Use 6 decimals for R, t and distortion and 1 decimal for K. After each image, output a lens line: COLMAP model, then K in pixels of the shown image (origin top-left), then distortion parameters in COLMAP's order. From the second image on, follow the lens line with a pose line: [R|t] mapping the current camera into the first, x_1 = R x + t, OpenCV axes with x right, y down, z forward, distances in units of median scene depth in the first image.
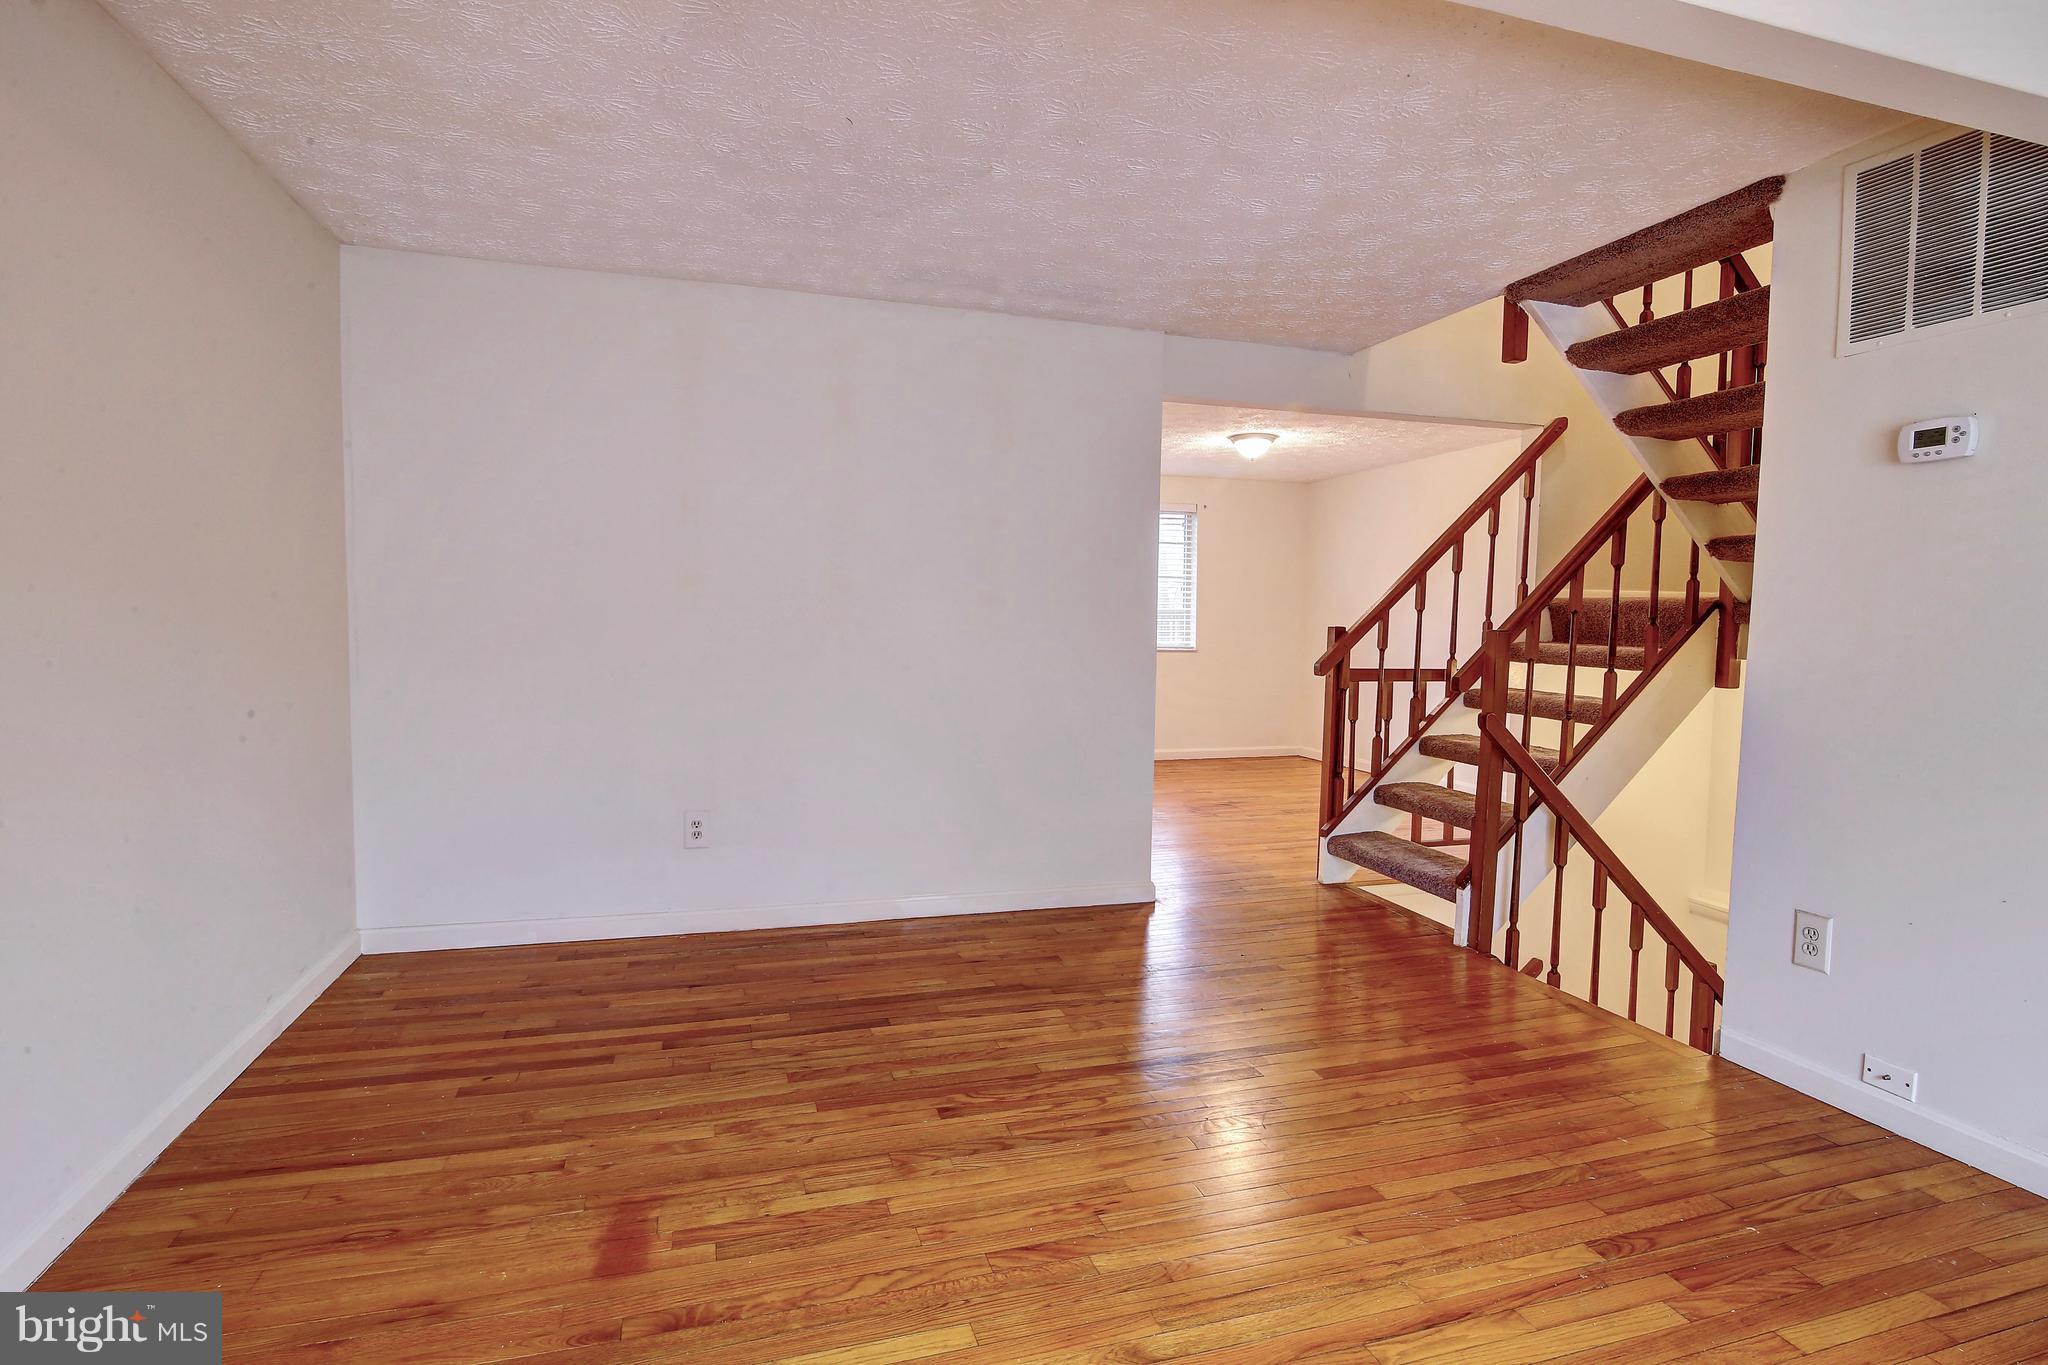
lens RADIAL K [[1044.7, 0, 1027.1], [0, 1044.7, 686.0], [0, 0, 1]] dist [-0.001563, -0.001116]
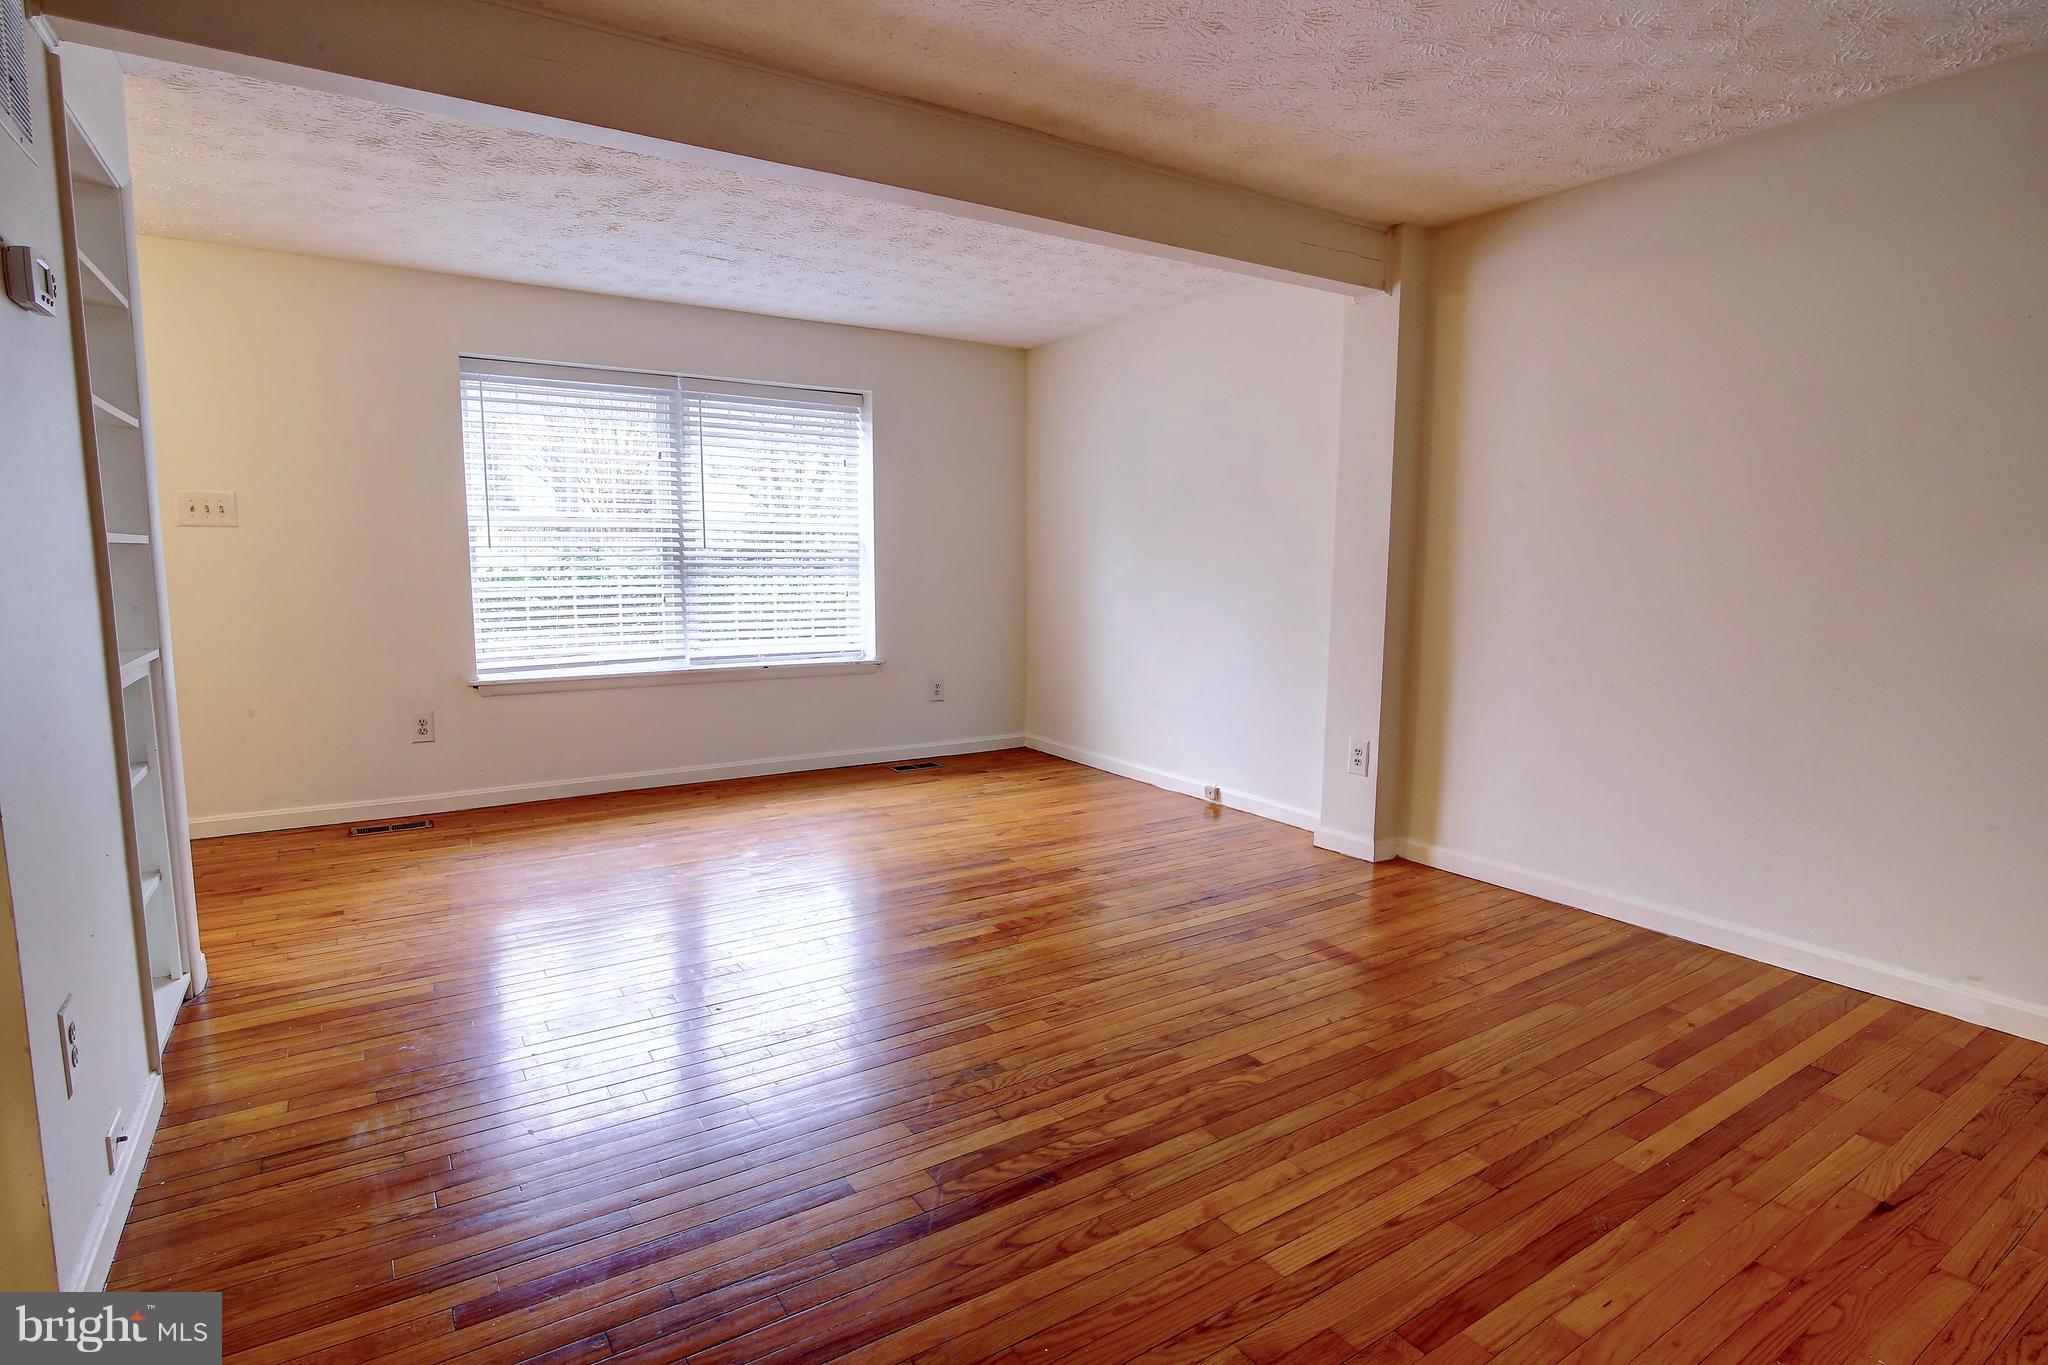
lens RADIAL K [[1044.7, 0, 1023.4], [0, 1044.7, 683.2], [0, 0, 1]] dist [-0.001563, -0.001116]
pose [[-0.963599, 0.014541, -0.266956, 0.379494], [-0.036844, 0.981770, 0.186466, -0.114833], [0.264801, 0.189515, -0.945497, 1.777019]]
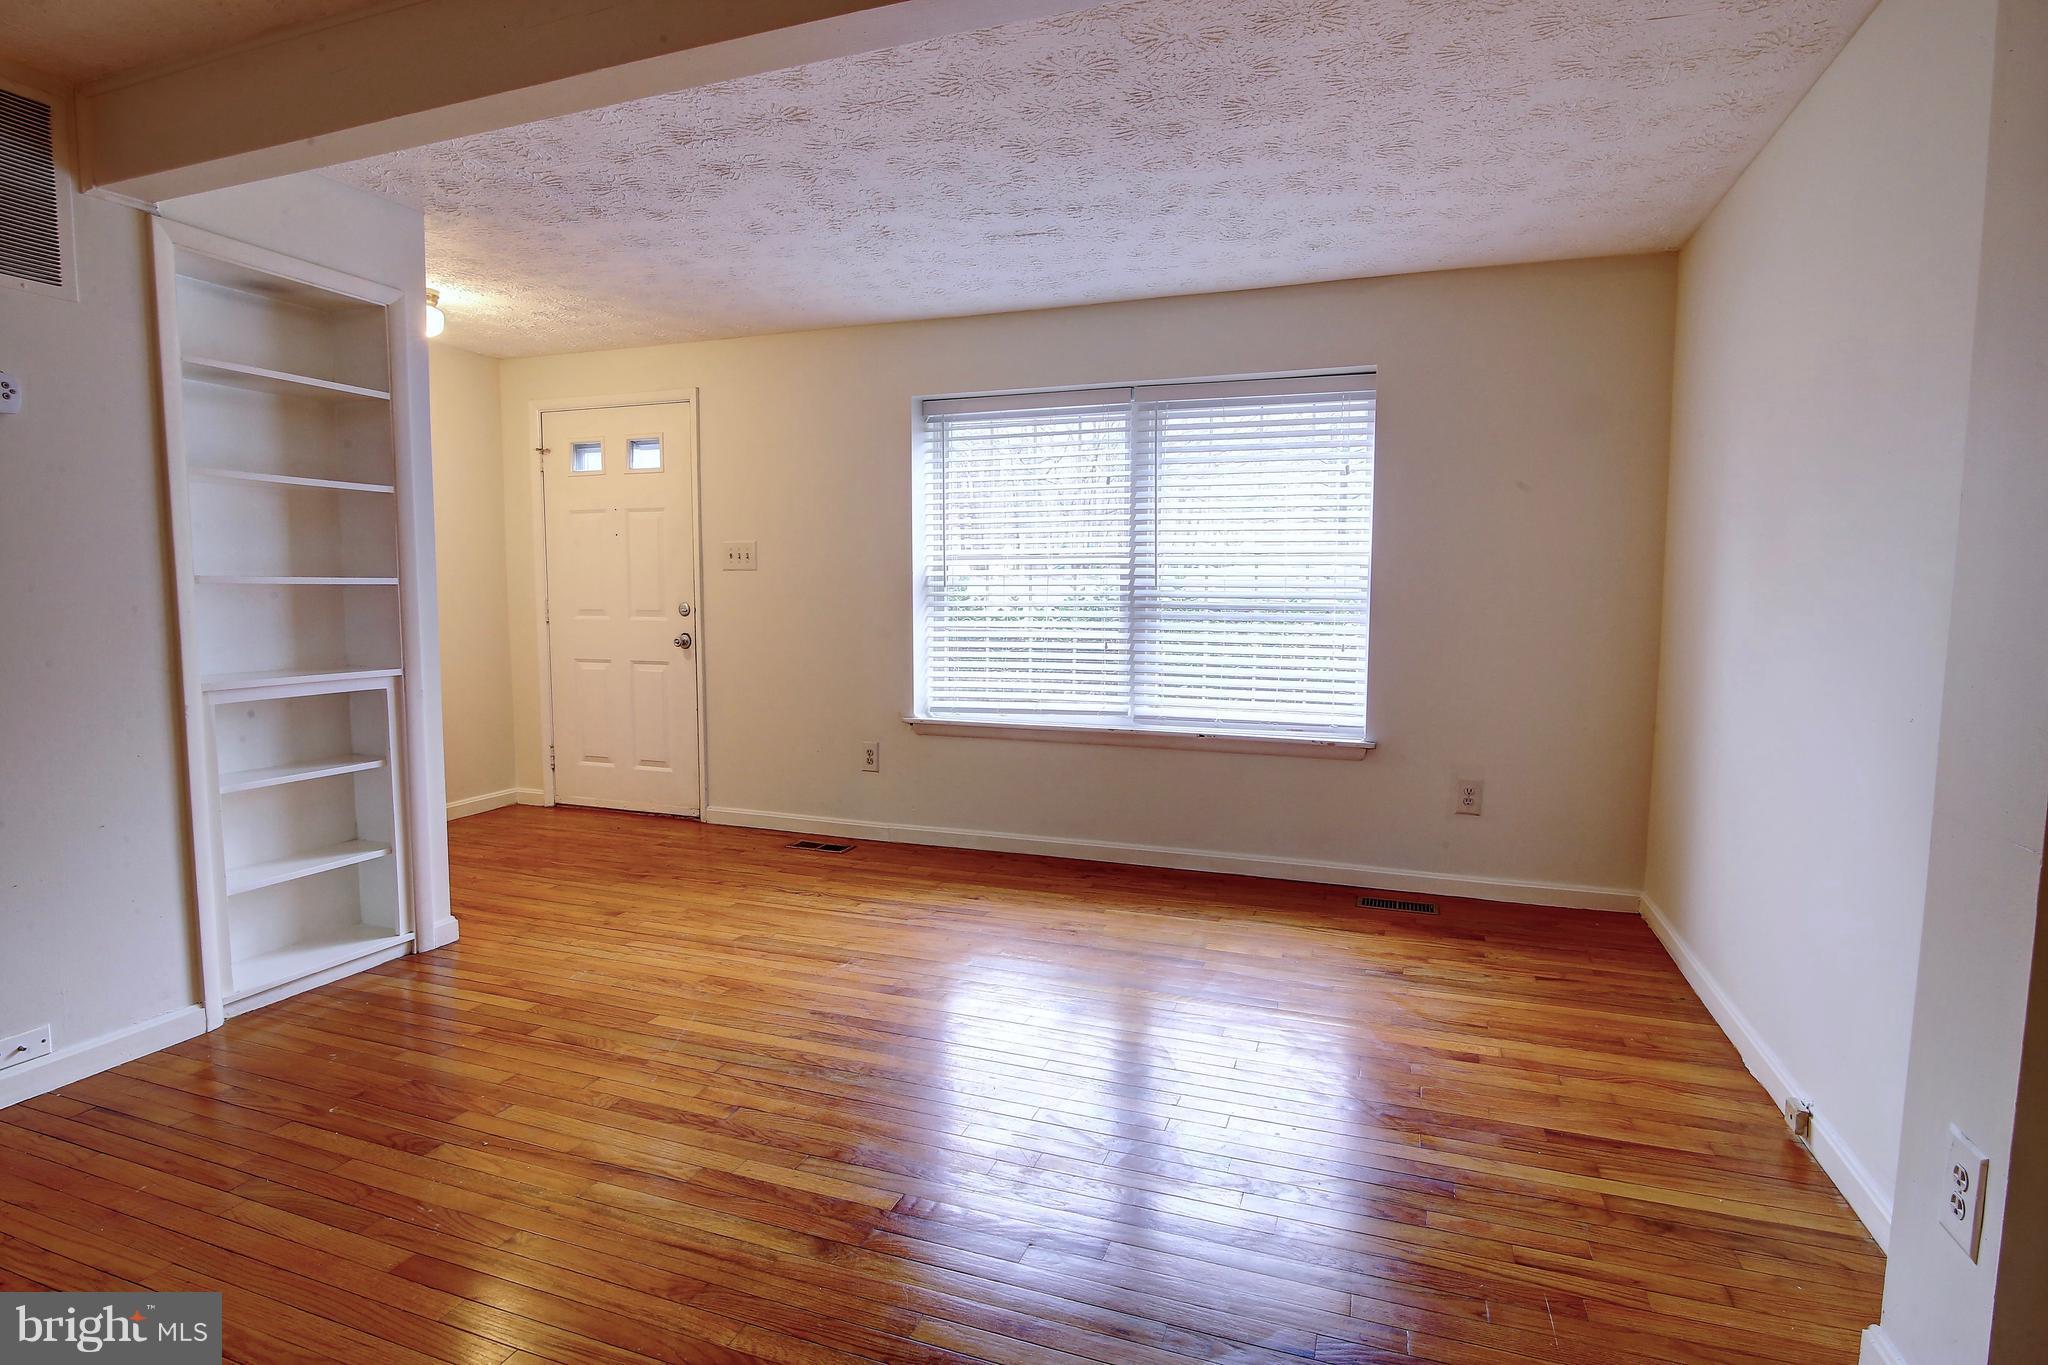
lens RADIAL K [[1044.7, 0, 1031.8], [0, 1044.7, 680.8], [0, 0, 1]] dist [-0.001563, -0.001116]
pose [[-0.791408, -0.068943, 0.607389, -0.469336], [0.028430, 0.988393, 0.149233, -0.077993], [-0.610627, 0.135372, -0.780262, 1.098695]]
